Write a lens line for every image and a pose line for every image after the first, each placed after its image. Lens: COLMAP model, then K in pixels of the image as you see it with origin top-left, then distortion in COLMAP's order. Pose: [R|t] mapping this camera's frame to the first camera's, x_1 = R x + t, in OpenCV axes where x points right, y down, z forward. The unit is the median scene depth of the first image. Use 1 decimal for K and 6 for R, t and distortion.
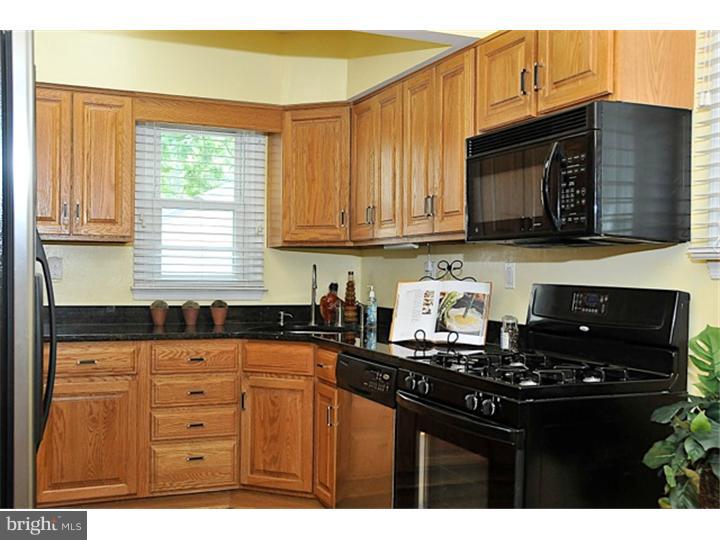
lens RADIAL K [[775.9, 0, 360.0], [0, 775.9, 270.0], [0, 0, 1]] dist [-0.001047, -0.001969]
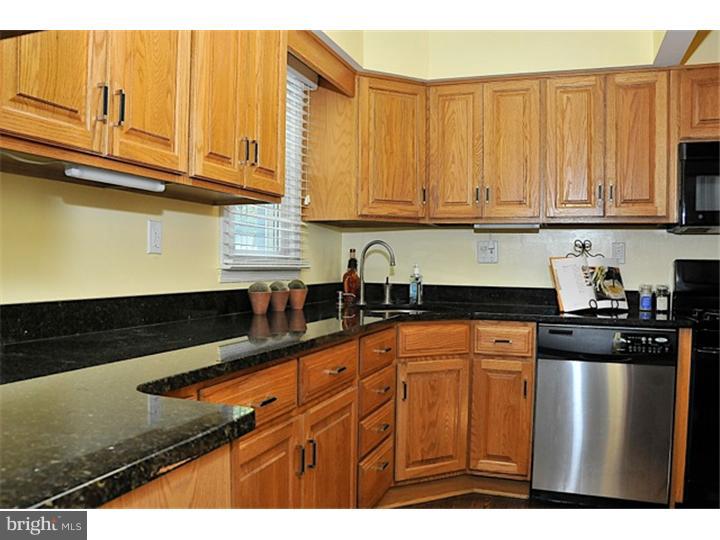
lens RADIAL K [[575.4, 0, 360.0], [0, 575.4, 270.0], [0, 0, 1]] dist [-0.111478, 0.000552]
pose [[0.684007, -0.011780, 0.729381, -0.667438], [-0.007387, 0.999706, 0.023074, 0.014414], [-0.729439, -0.021170, 0.683719, 0.591901]]
